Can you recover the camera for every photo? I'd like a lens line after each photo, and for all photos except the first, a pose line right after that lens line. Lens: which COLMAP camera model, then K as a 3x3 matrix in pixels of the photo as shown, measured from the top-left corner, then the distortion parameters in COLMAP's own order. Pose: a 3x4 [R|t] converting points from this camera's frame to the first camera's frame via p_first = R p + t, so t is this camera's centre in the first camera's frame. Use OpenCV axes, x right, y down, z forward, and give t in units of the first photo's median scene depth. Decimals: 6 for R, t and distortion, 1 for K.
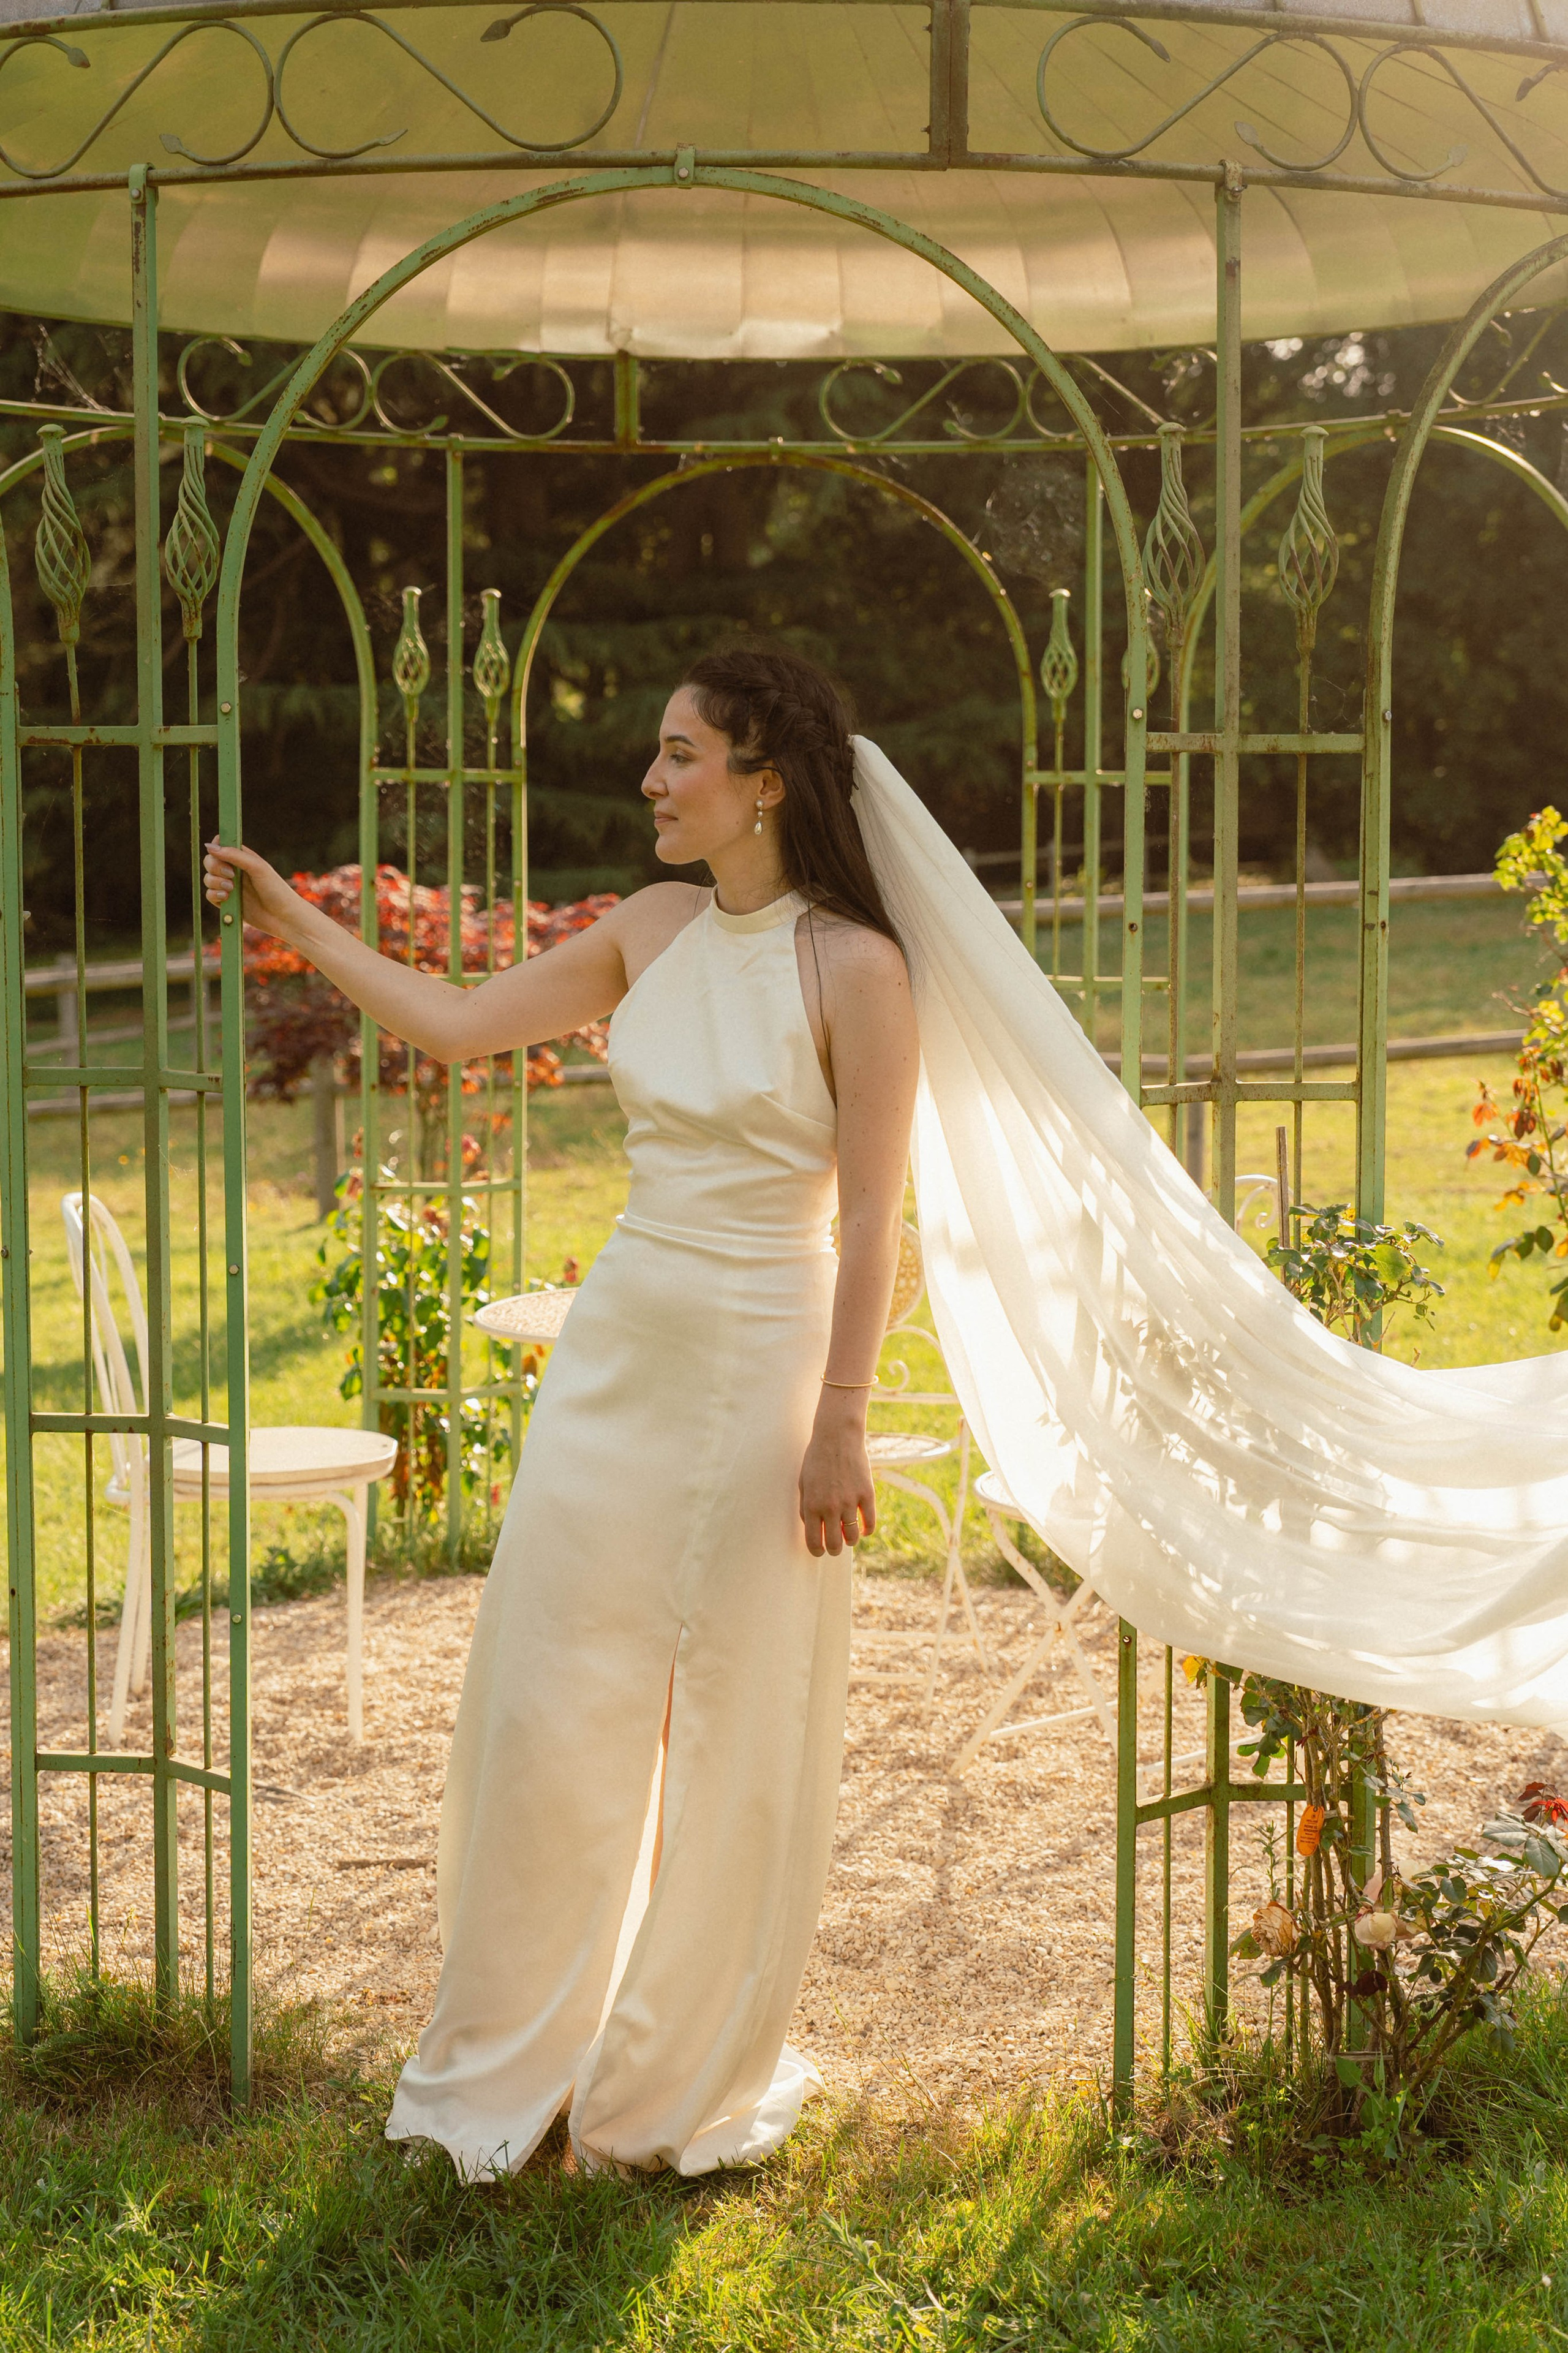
lens RADIAL K [[3872.2, 0, 784.0], [0, 3872.2, 1176.5], [0, 0, 1]] dist [-0.000039, 0.084233]
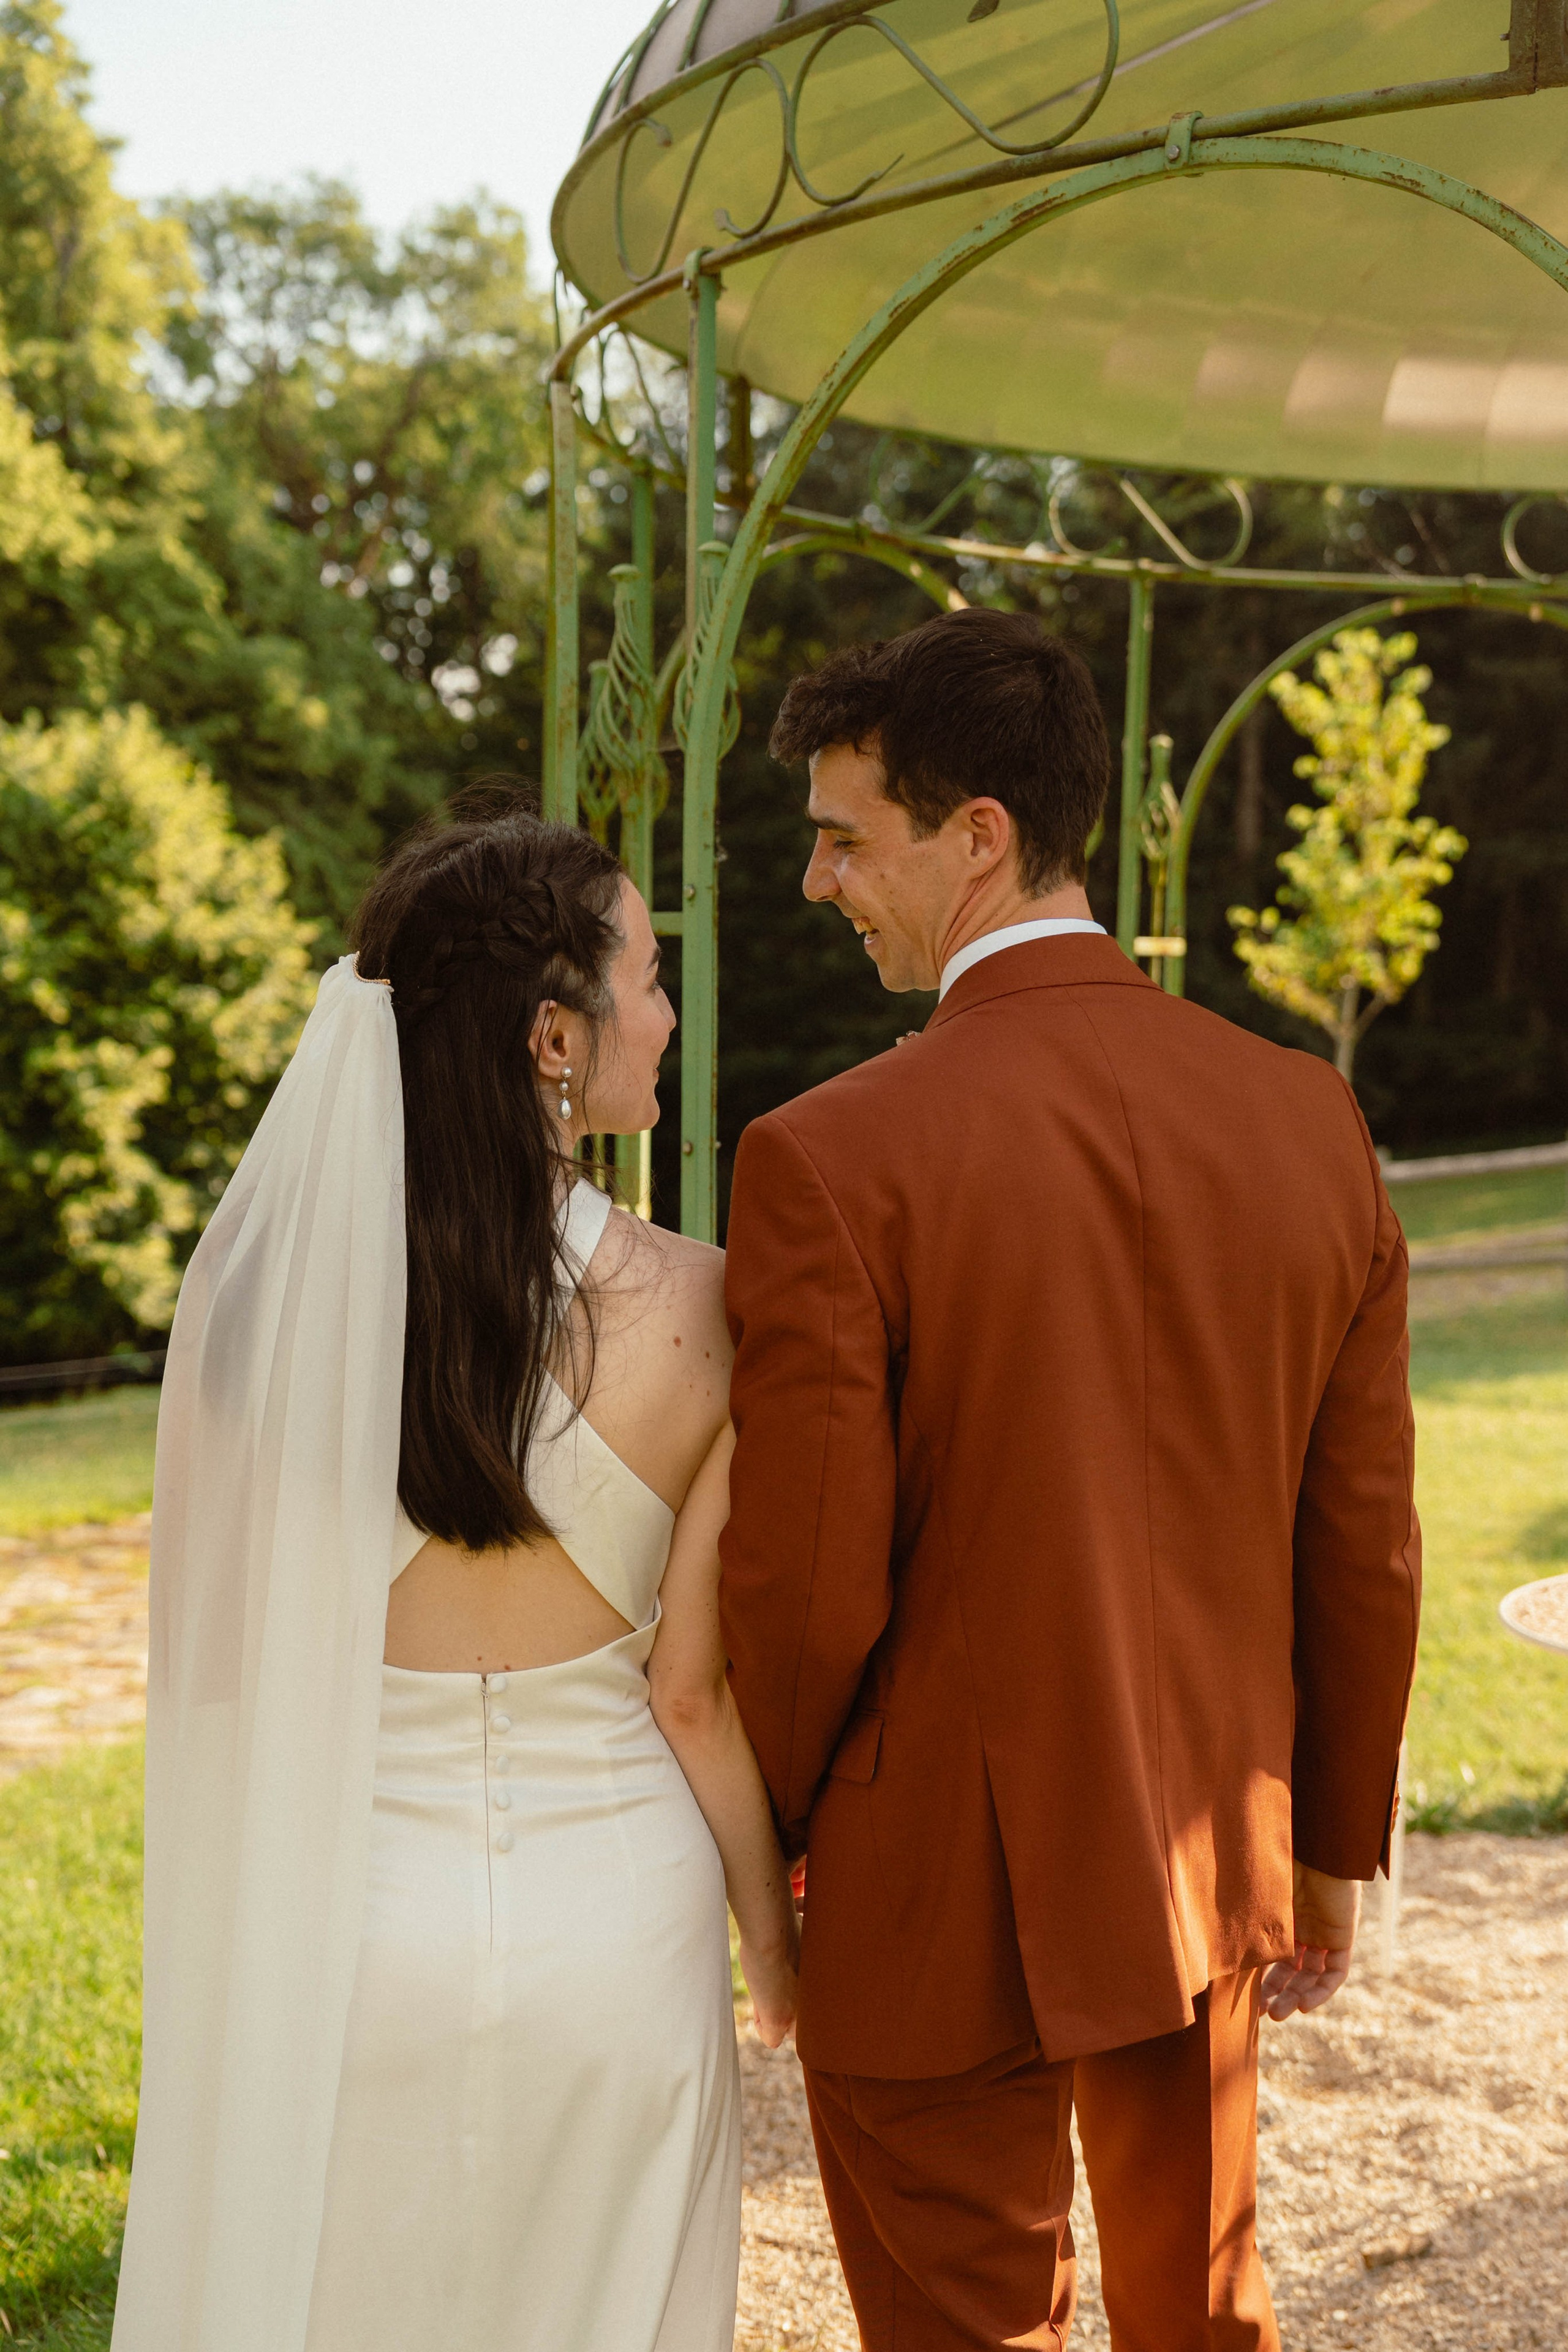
lens RADIAL K [[3009.8, 0, 784.0], [0, 3009.8, 1176.0], [0, 0, 1]] dist [-0.002724, 0.032560]
pose [[0.799140, 0.056800, -0.598456, 0.250399], [-0.070762, 0.997493, 0.000182, -0.060970], [0.596966, 0.042202, 0.801156, 0.491725]]
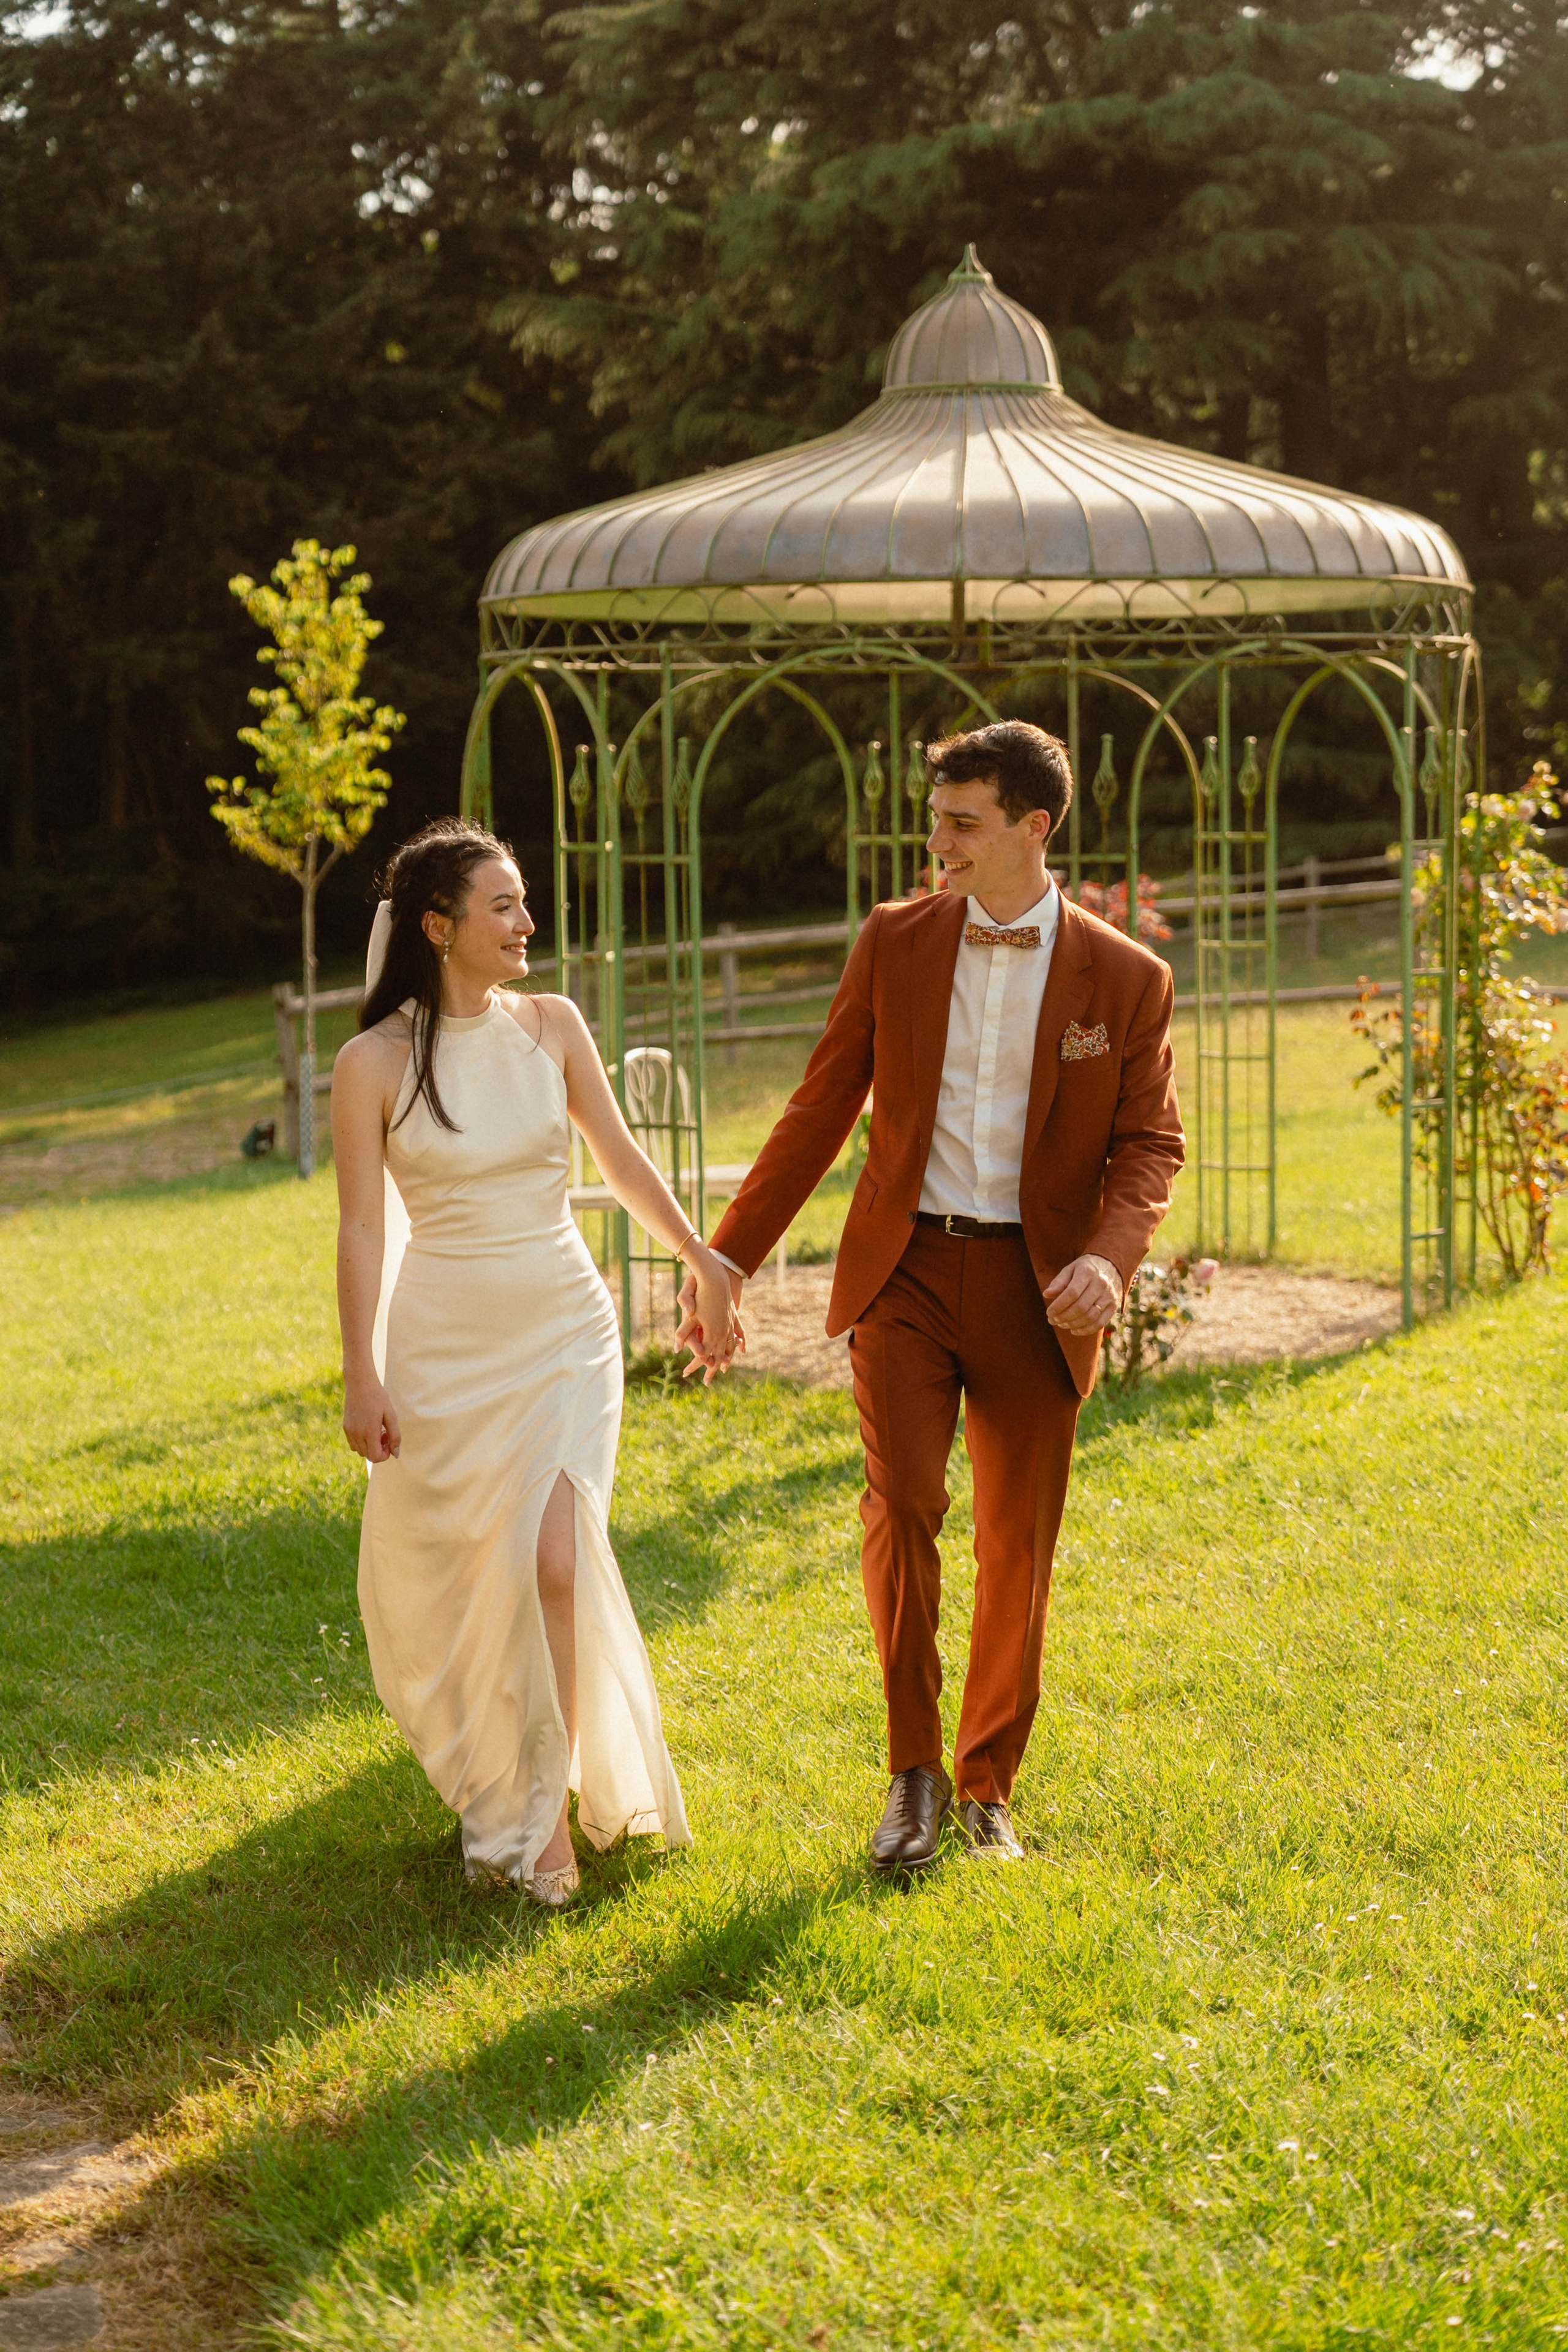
lens RADIAL K [[3955.9, 0, 843.2], [0, 3955.9, 1176.6], [0, 0, 1]] dist [0.013722, 0.150874]
pose [[0.979319, 0.004531, -0.202270, 0.491603], [-0.001712, 0.999899, 0.014110, 0.061893], [0.202313, -0.013472, 0.979228, -1.590736]]
